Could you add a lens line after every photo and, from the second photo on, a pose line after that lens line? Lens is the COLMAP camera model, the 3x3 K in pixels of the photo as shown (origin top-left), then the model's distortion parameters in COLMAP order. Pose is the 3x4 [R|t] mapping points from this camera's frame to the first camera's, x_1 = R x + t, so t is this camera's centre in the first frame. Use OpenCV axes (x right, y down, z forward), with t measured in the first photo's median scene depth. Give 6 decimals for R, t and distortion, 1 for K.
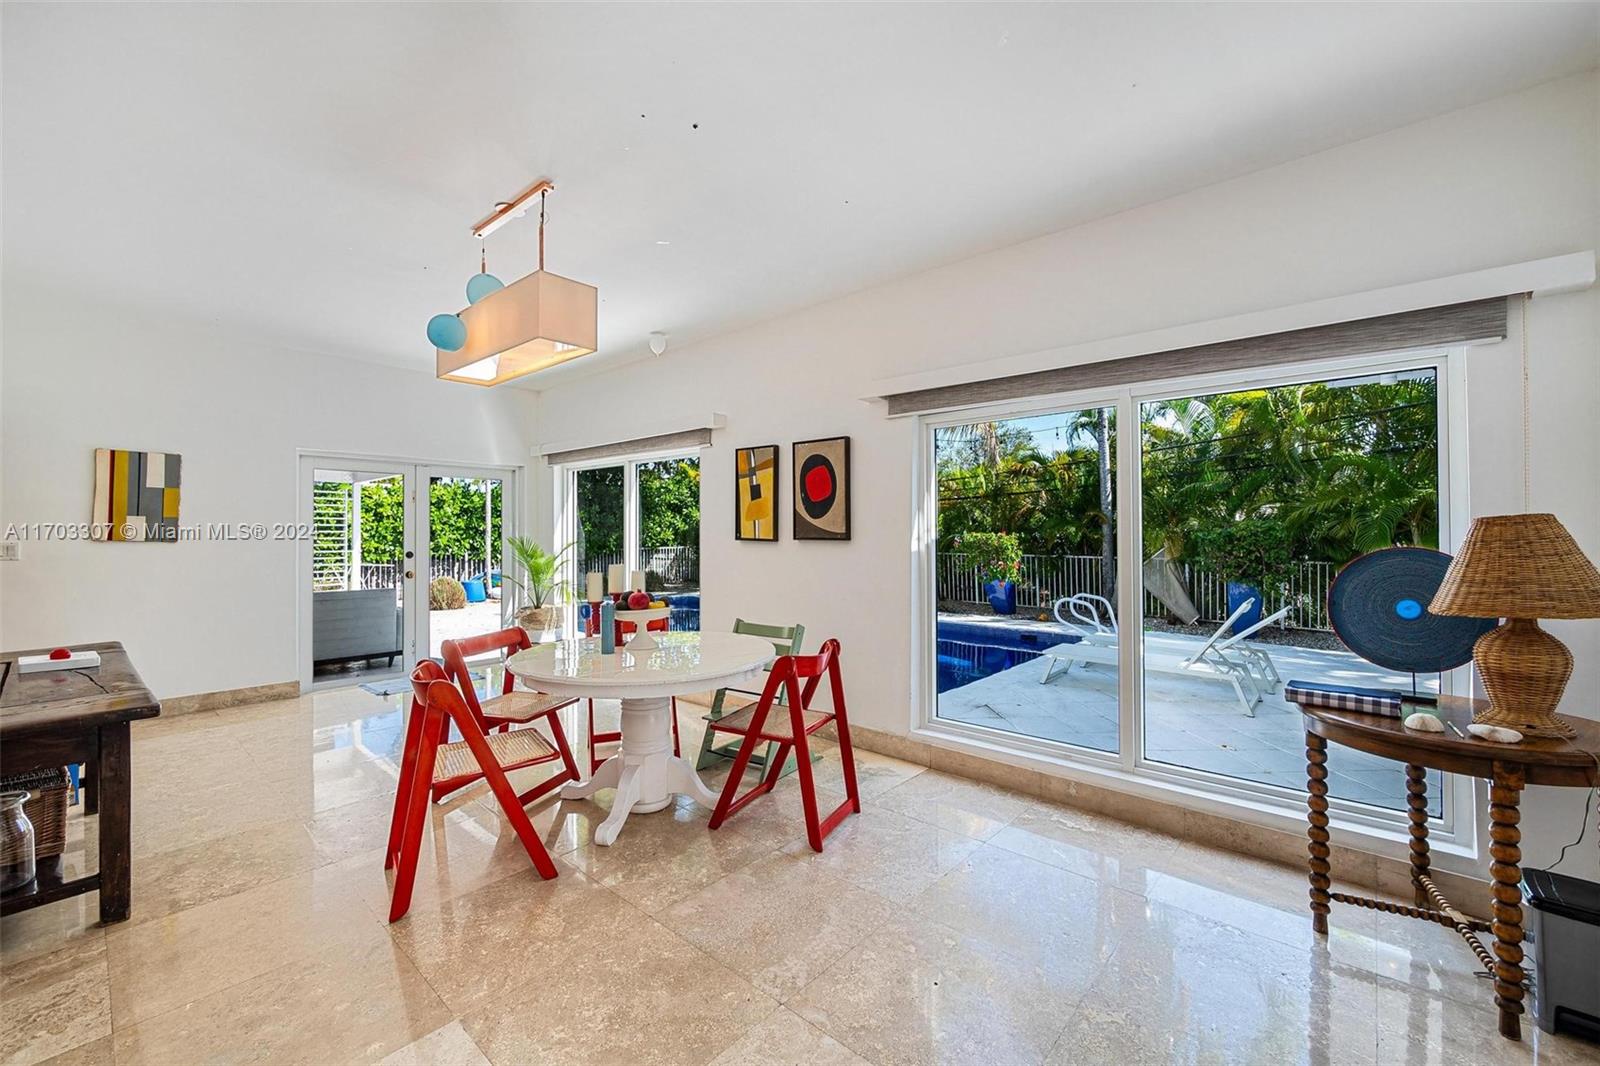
lens RADIAL K [[662.4, 0, 785.1], [0, 662.4, 533.5], [0, 0, 1]] dist [-0.006398, 0.001863]
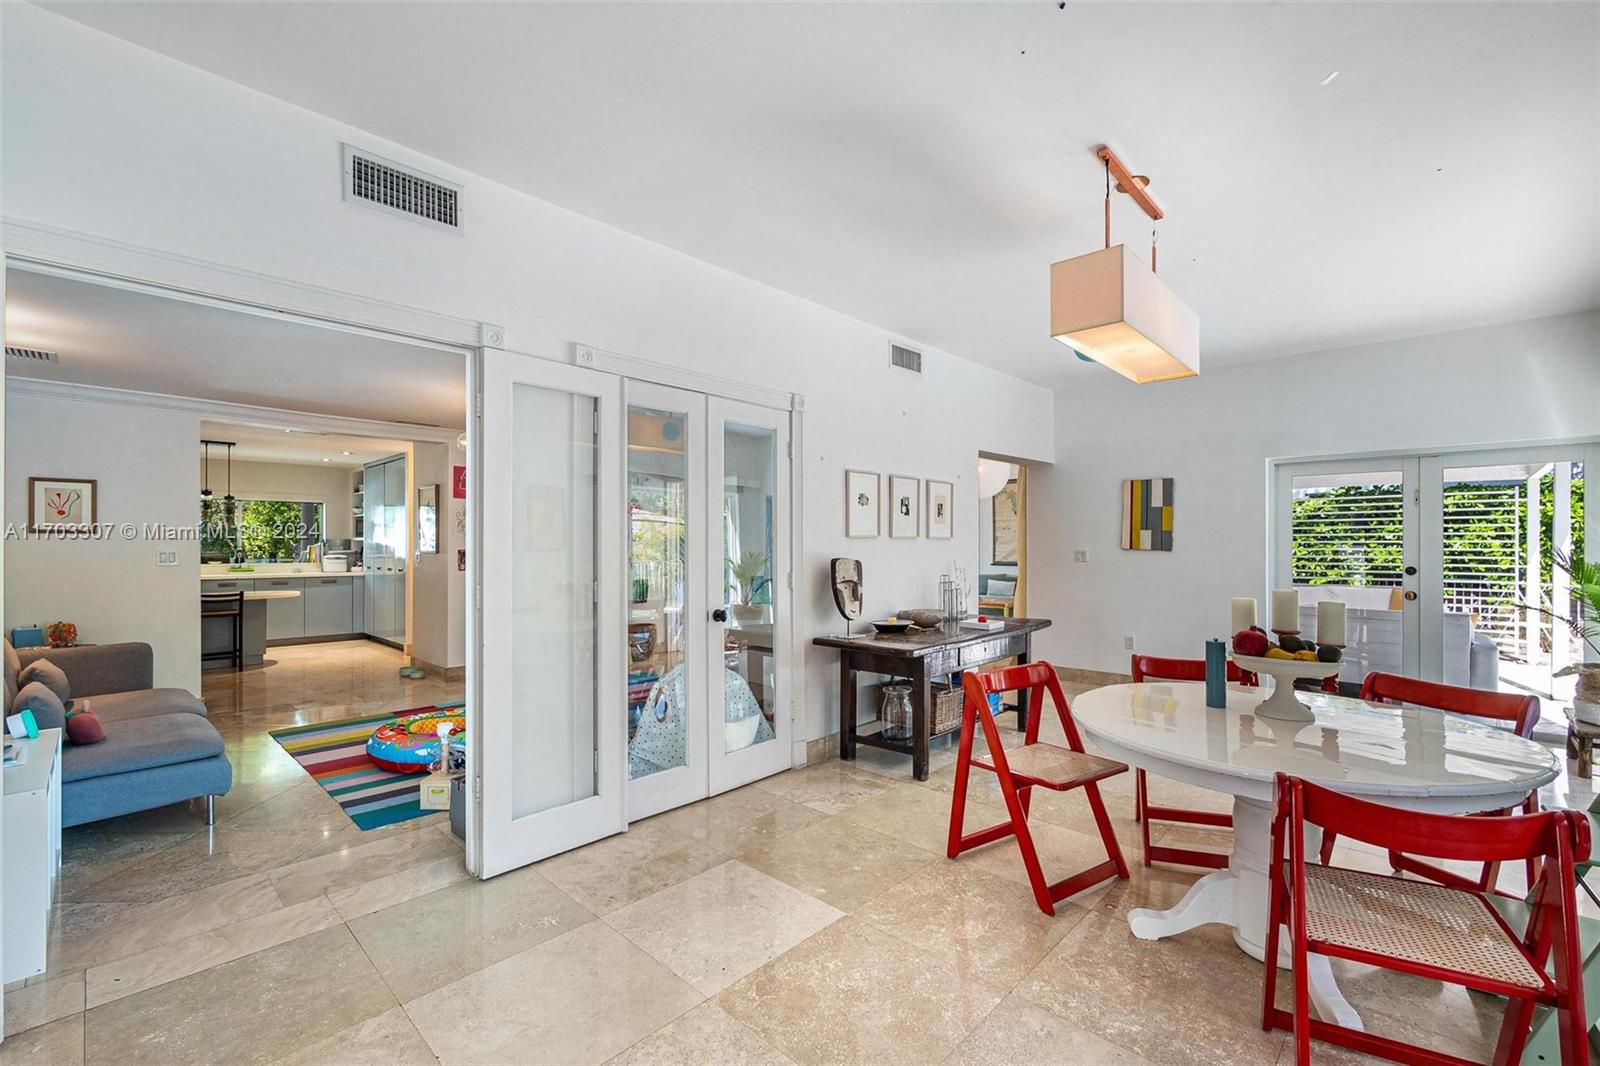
lens RADIAL K [[662.4, 0, 796.3], [0, 662.4, 540.9], [0, 0, 1]] dist [-0.006398, 0.001863]
pose [[-0.018555, -0.004710, -0.999817, 0.346186], [0.000208, 0.999989, -0.004715, 0.000366], [0.999828, -0.000295, -0.018553, 0.403903]]
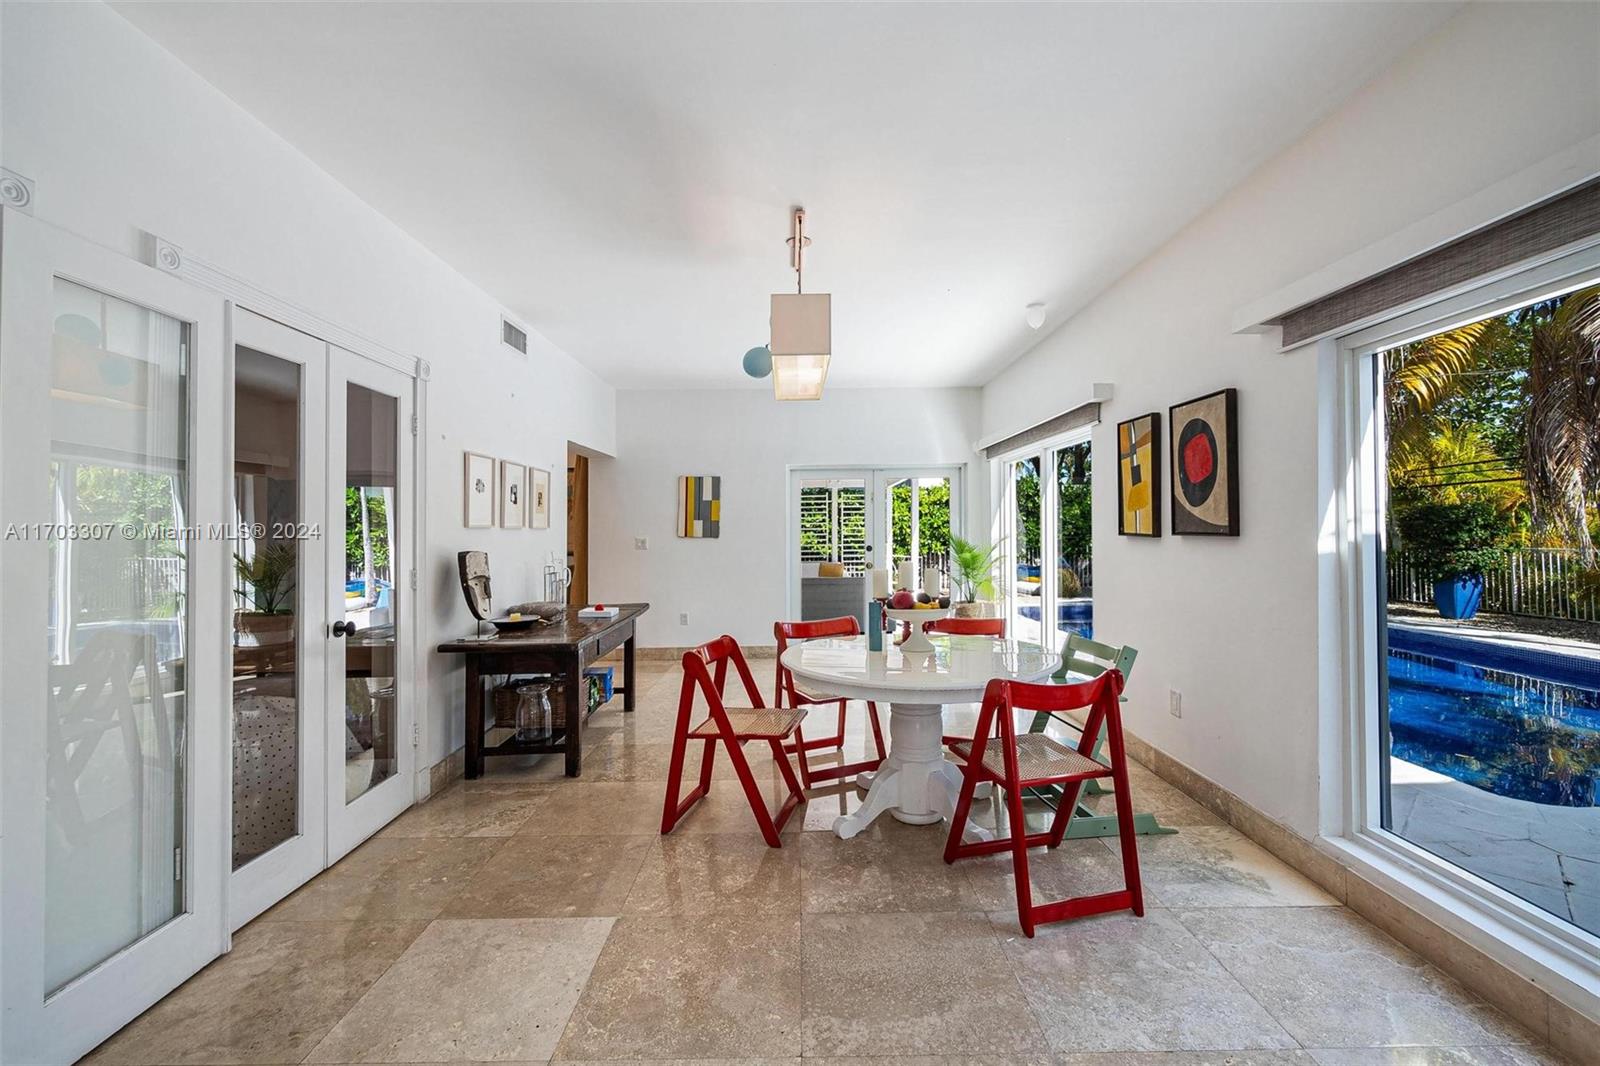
lens RADIAL K [[662.4, 0, 772.1], [0, 662.4, 524.8], [0, 0, 1]] dist [-0.006398, 0.001863]
pose [[0.663641, -0.014370, -0.747913, 0.272762], [0.011555, 0.999893, -0.008958, -0.001034], [0.747962, -0.002697, 0.663737, 0.158236]]
